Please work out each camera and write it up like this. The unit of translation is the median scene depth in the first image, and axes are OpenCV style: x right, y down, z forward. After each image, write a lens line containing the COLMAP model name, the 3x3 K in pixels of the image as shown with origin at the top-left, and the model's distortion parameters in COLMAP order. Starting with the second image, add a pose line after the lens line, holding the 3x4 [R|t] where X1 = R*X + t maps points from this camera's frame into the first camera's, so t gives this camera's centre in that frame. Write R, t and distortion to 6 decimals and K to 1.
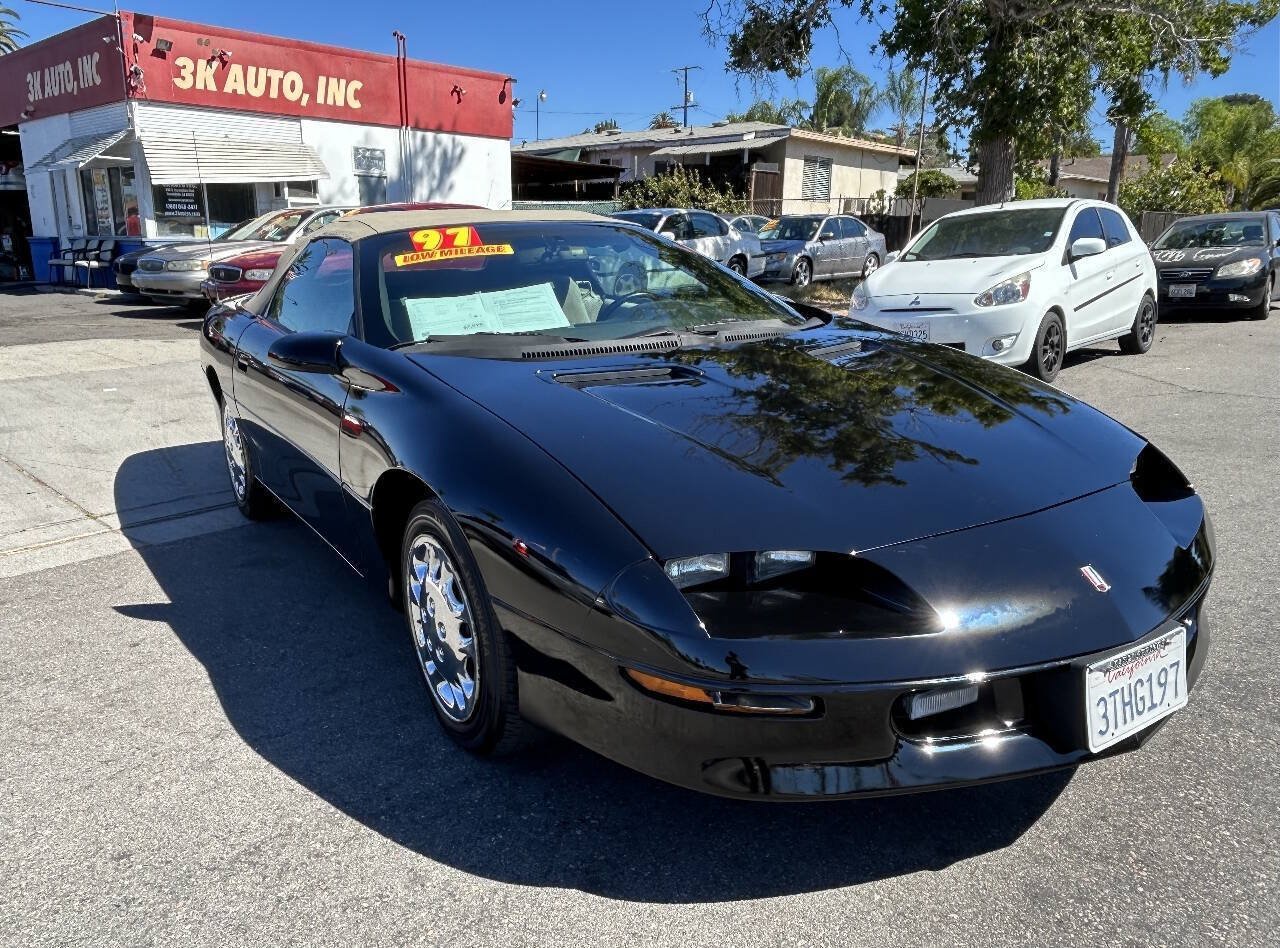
lens RADIAL K [[969.3, 0, 626.4], [0, 969.3, 493.7], [0, 0, 1]] dist [0.006440, -0.014745]
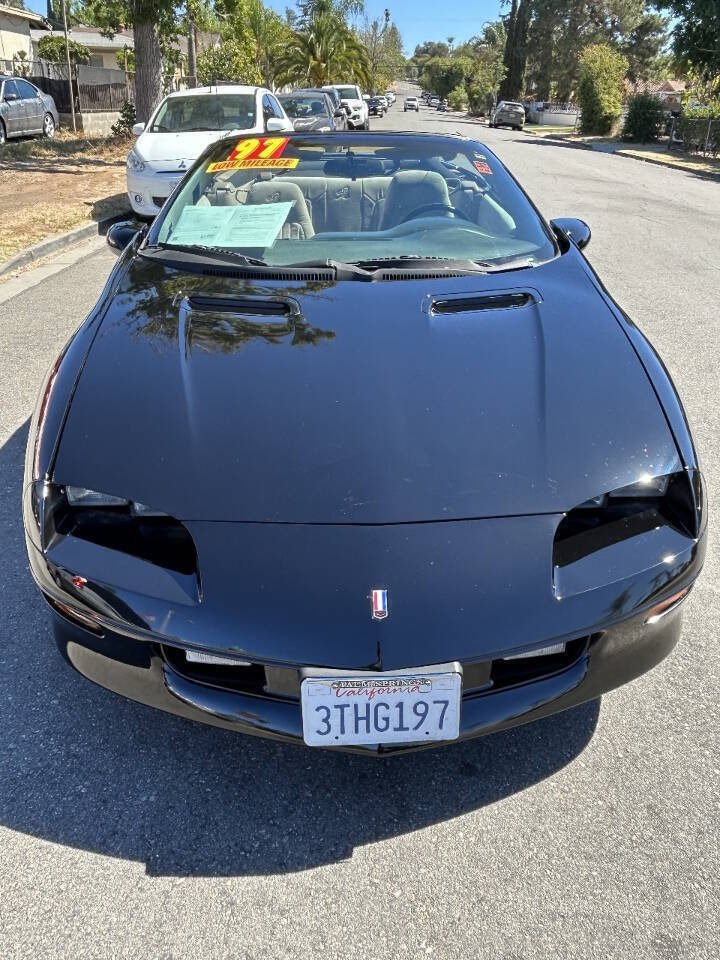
lens RADIAL K [[729.4, 0, 362.8], [0, 729.4, 478.8], [0, 0, 1]] dist [-0.015520, 0.008961]
pose [[0.772344, -0.265907, 0.576870, -0.110099], [0.124922, 0.954012, 0.272498, -0.008524], [-0.622800, -0.138398, 0.770043, -0.020705]]
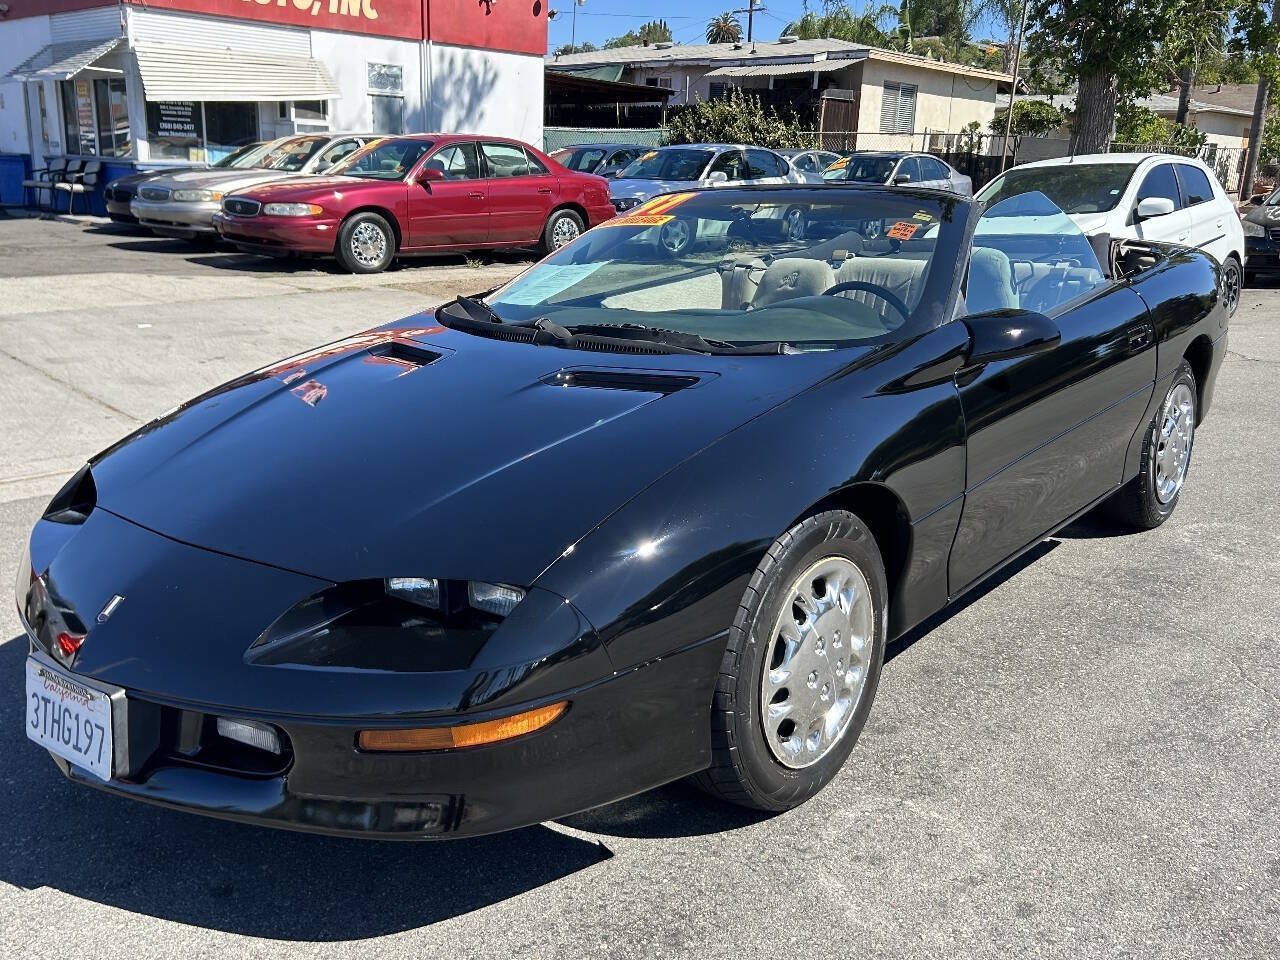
lens RADIAL K [[1185.9, 0, 641.3], [0, 1185.9, 484.8], [0, 0, 1]] dist [0.022859, 0.000000]
pose [[0.999294, 0.032071, -0.019566, 0.000897], [-0.031963, 0.999472, 0.005813, 0.013959], [0.019742, -0.005184, 0.999792, -0.090467]]
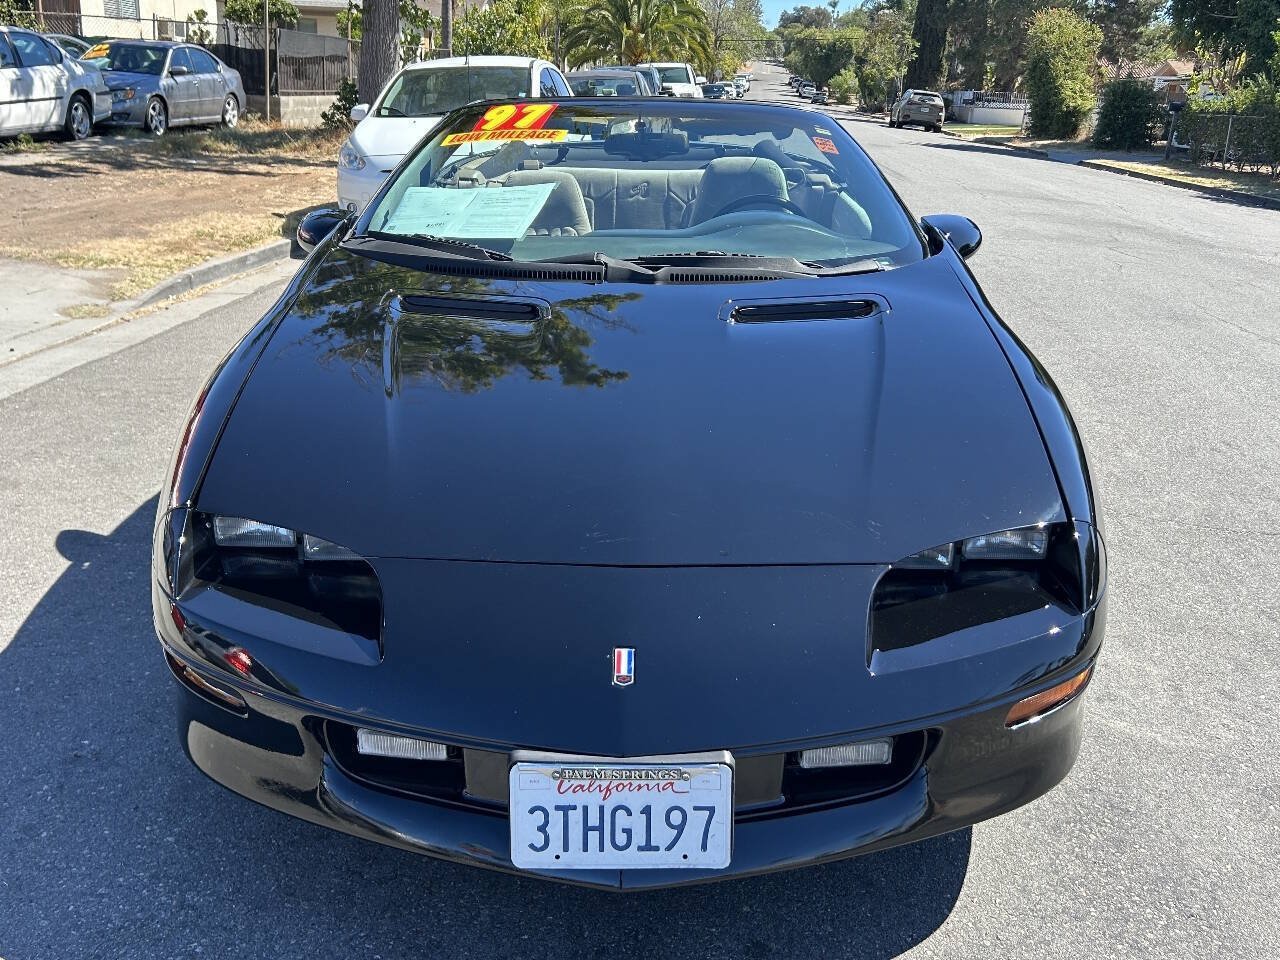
lens RADIAL K [[1169.8, 0, 636.5], [0, 1169.8, 479.6], [0, 0, 1]] dist [0.017031, 0.000000]
pose [[0.804118, -0.151482, 0.574846, -0.117829], [0.104901, 0.987972, 0.113608, 0.002401], [-0.585142, -0.031052, 0.810336, -0.040597]]
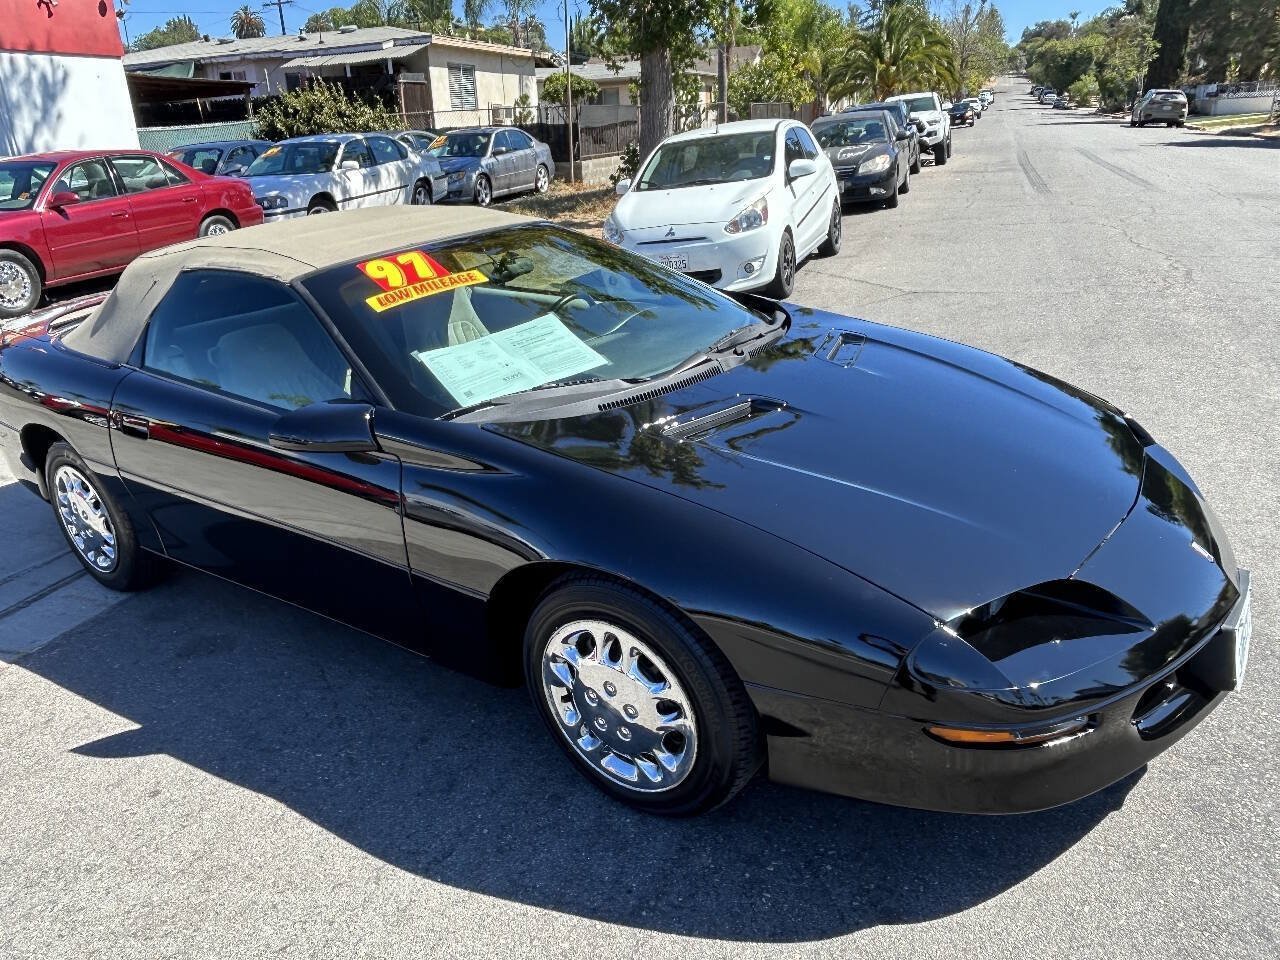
lens RADIAL K [[947.7, 0, 637.1], [0, 947.7, 488.0], [0, 0, 1]] dist [0.002933, -0.009038]
pose [[0.923372, -0.181622, 0.338228, -0.063952], [0.147408, 0.981213, 0.124465, -0.028319], [-0.354480, -0.065070, 0.932797, 0.015870]]
